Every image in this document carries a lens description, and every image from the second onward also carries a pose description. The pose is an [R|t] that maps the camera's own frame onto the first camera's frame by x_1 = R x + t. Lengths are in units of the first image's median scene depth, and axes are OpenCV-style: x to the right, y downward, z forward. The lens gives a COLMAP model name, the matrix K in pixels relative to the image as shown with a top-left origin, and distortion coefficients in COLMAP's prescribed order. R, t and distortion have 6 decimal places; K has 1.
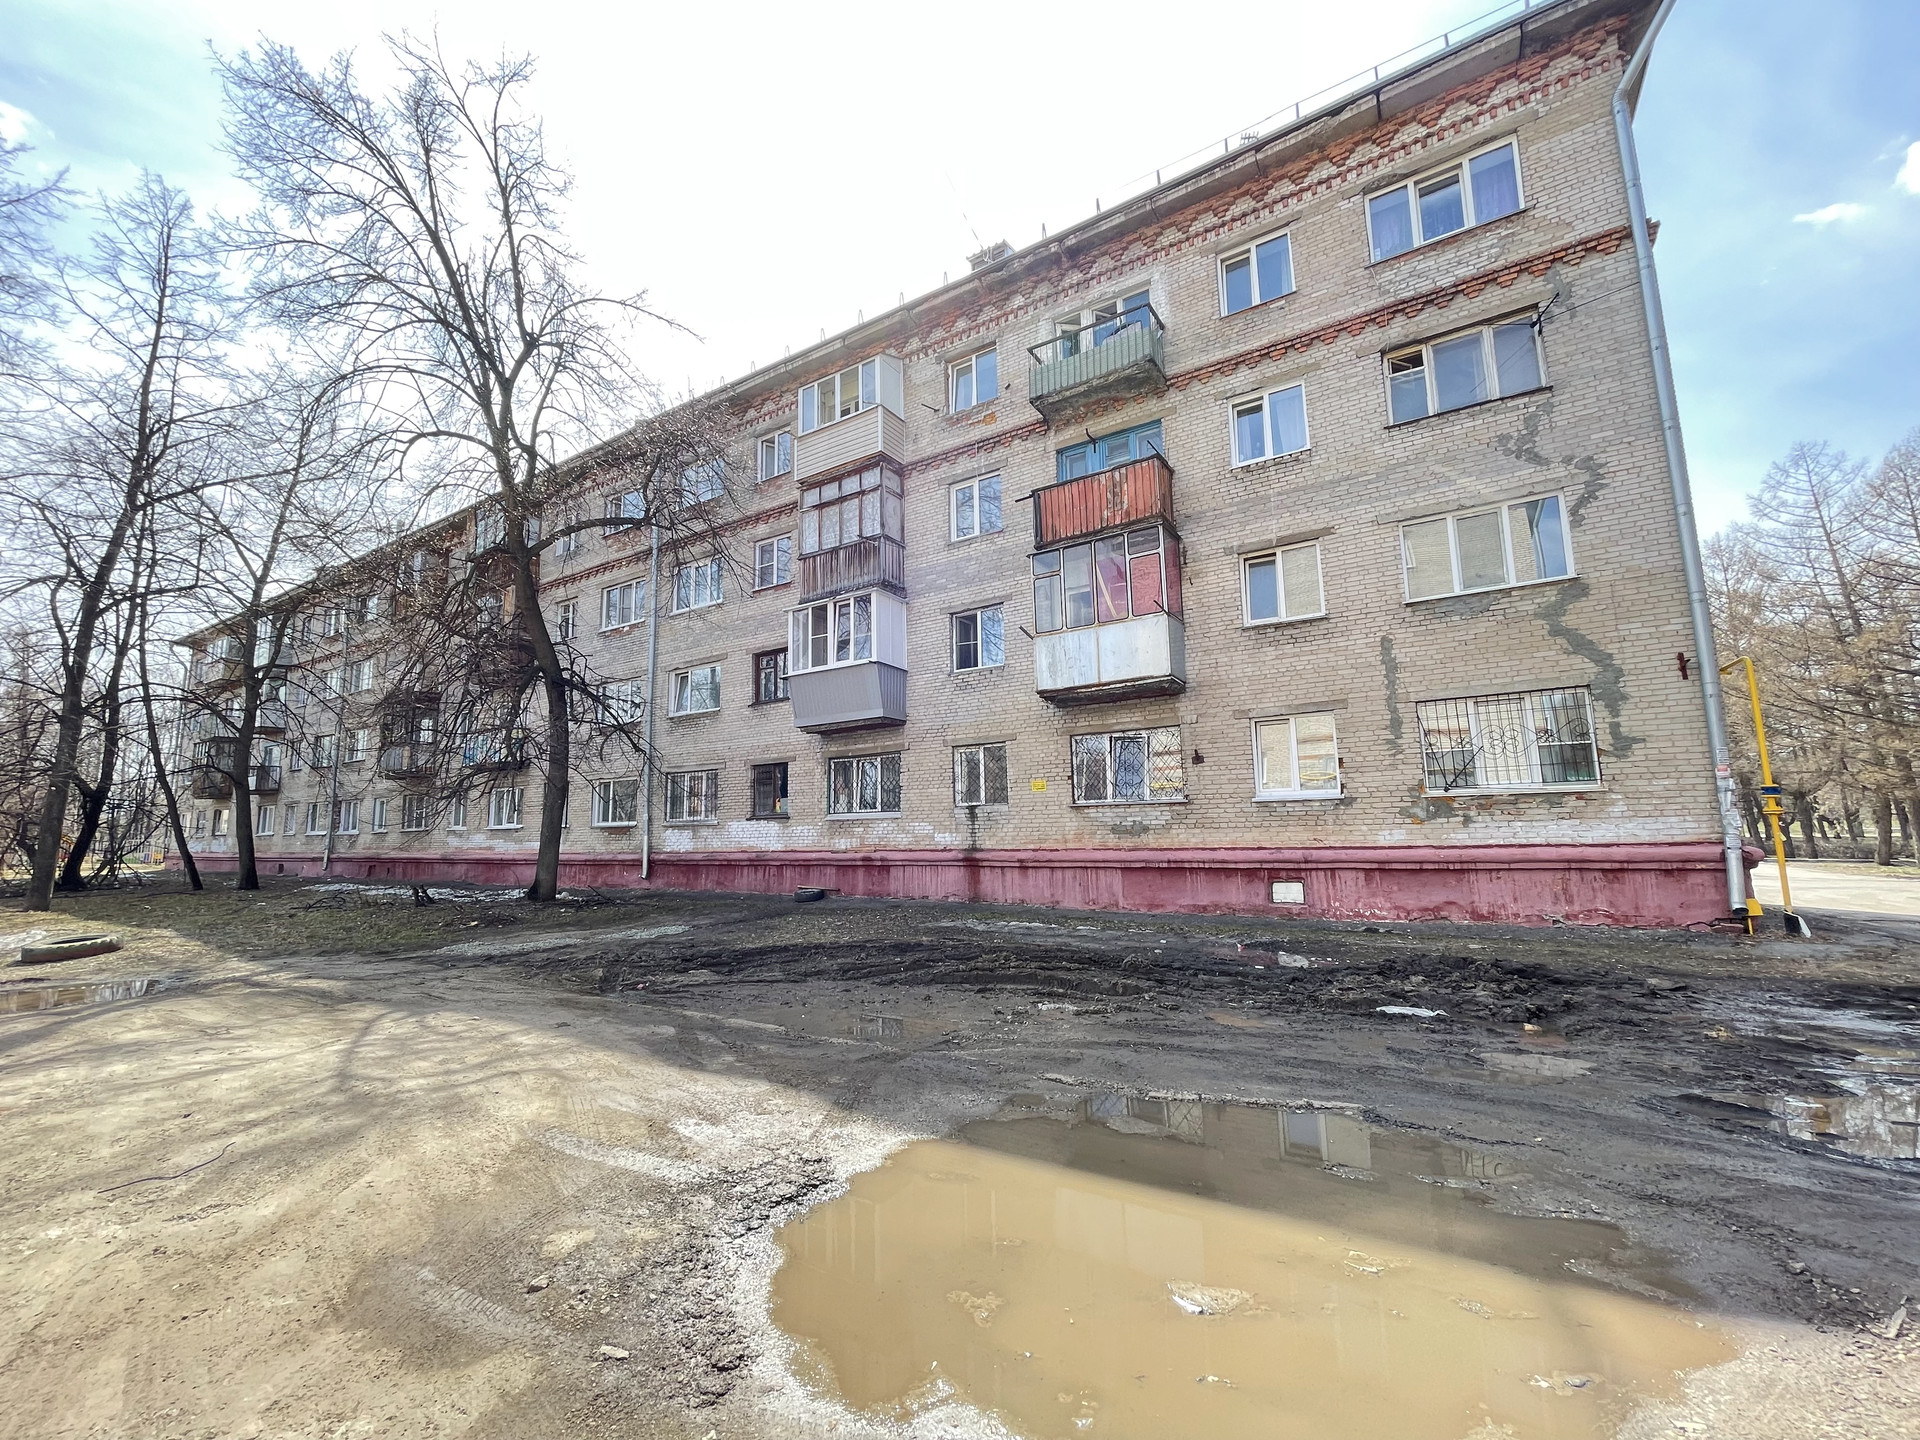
lens RADIAL K [[780.0, 0, 968.2], [0, 780.0, 726.5], [0, 0, 1]] dist [-0.028626, 0.016146]
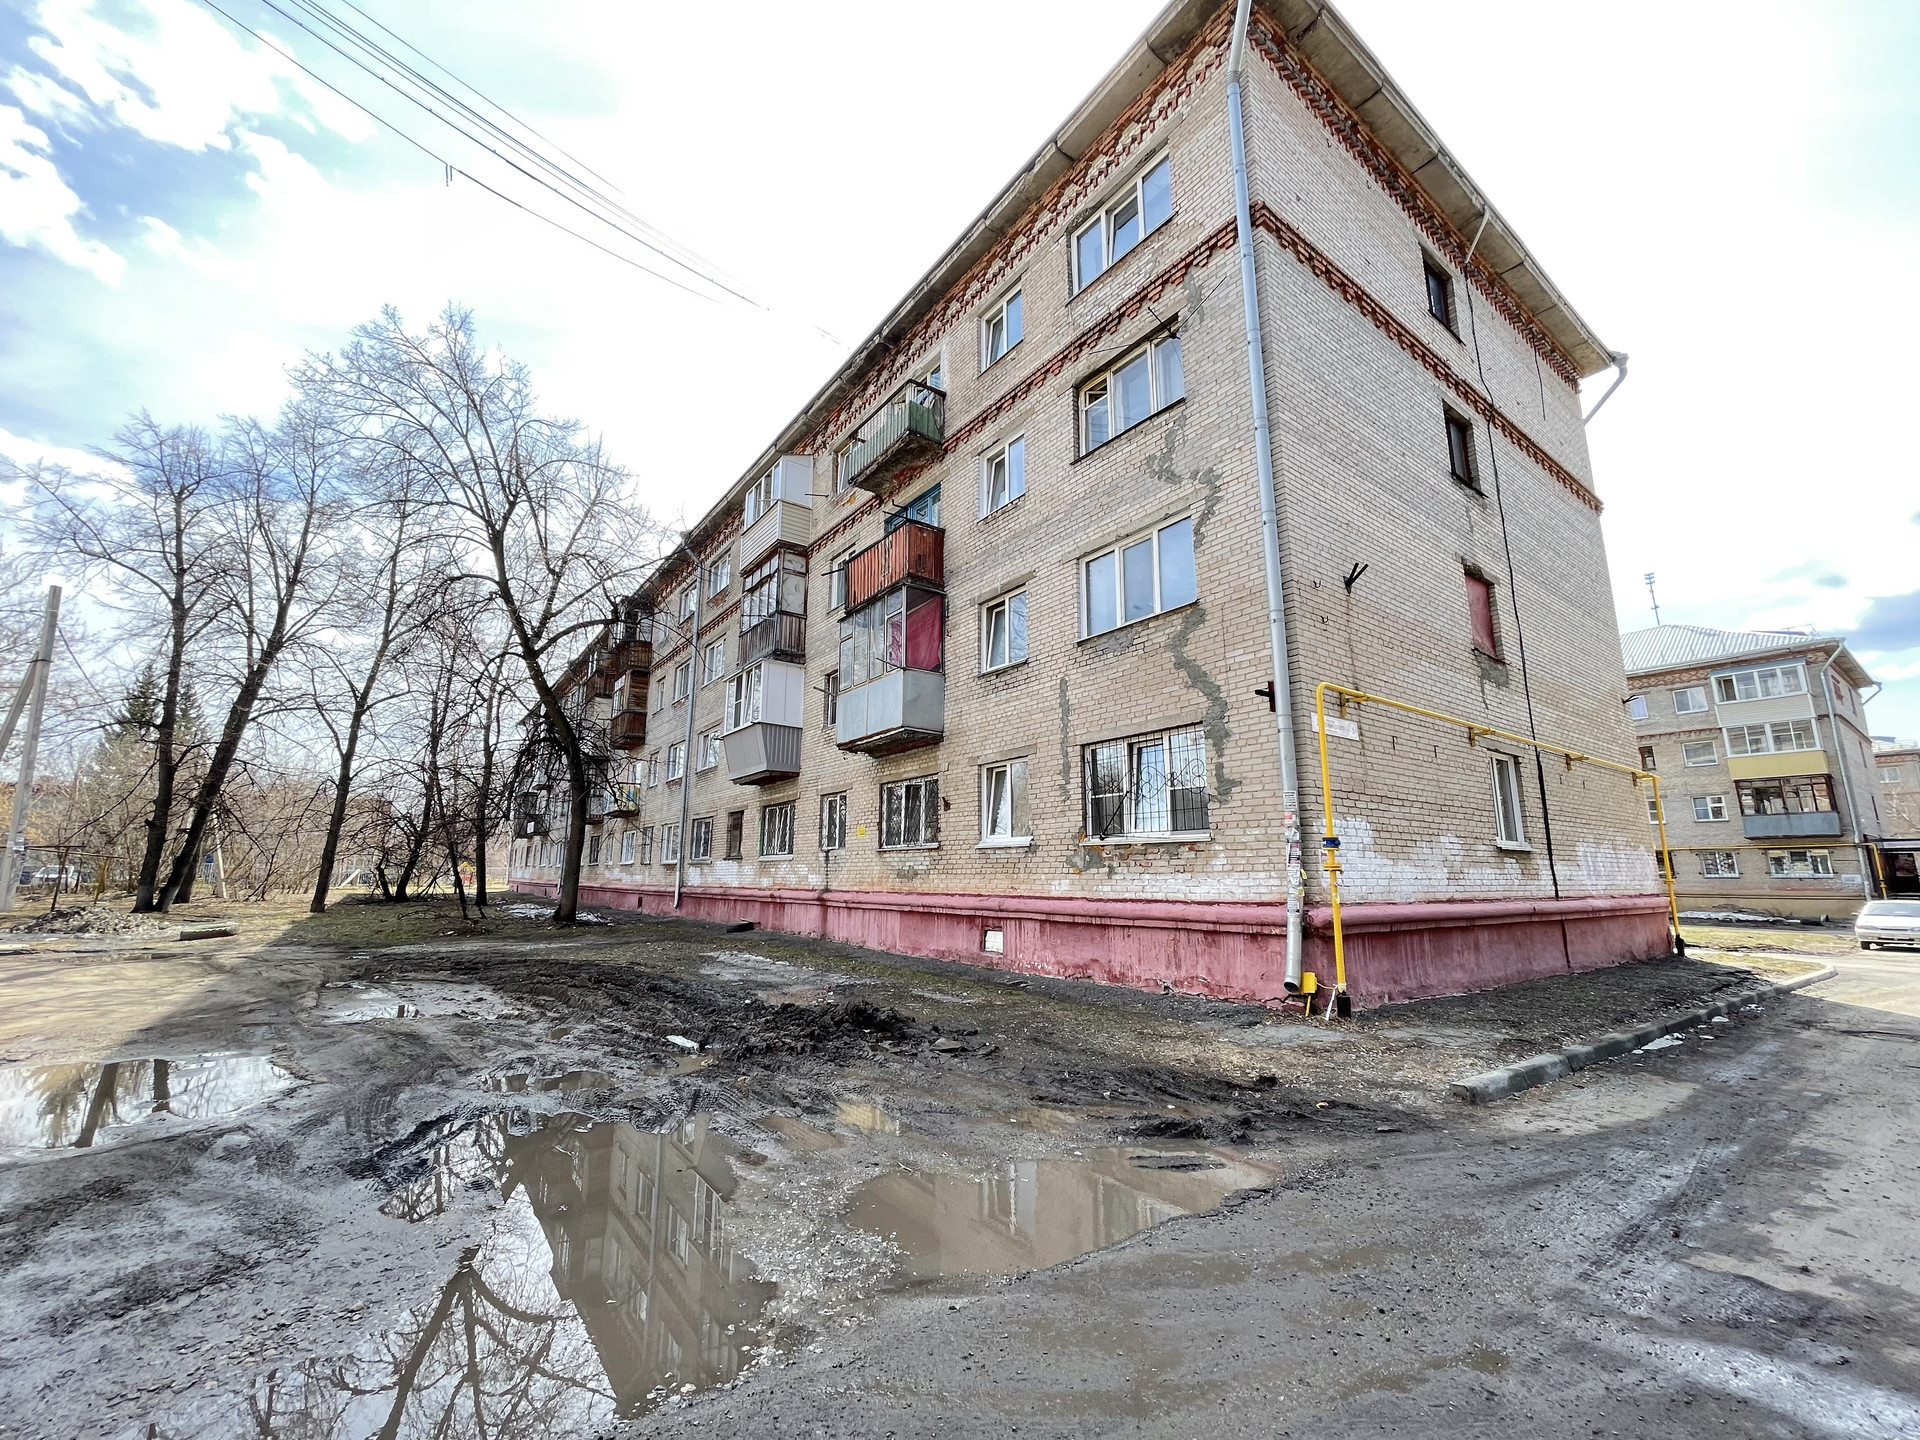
lens RADIAL K [[780.6, 0, 960.0], [0, 780.6, 720.0], [0, 0, 1]] dist [-0.002119, 0.000632]
pose [[0.930024, -0.052169, -0.363777, 0.748460], [0.030968, 0.997477, -0.063875, -0.005508], [0.366191, 0.048140, 0.929294, 0.047212]]
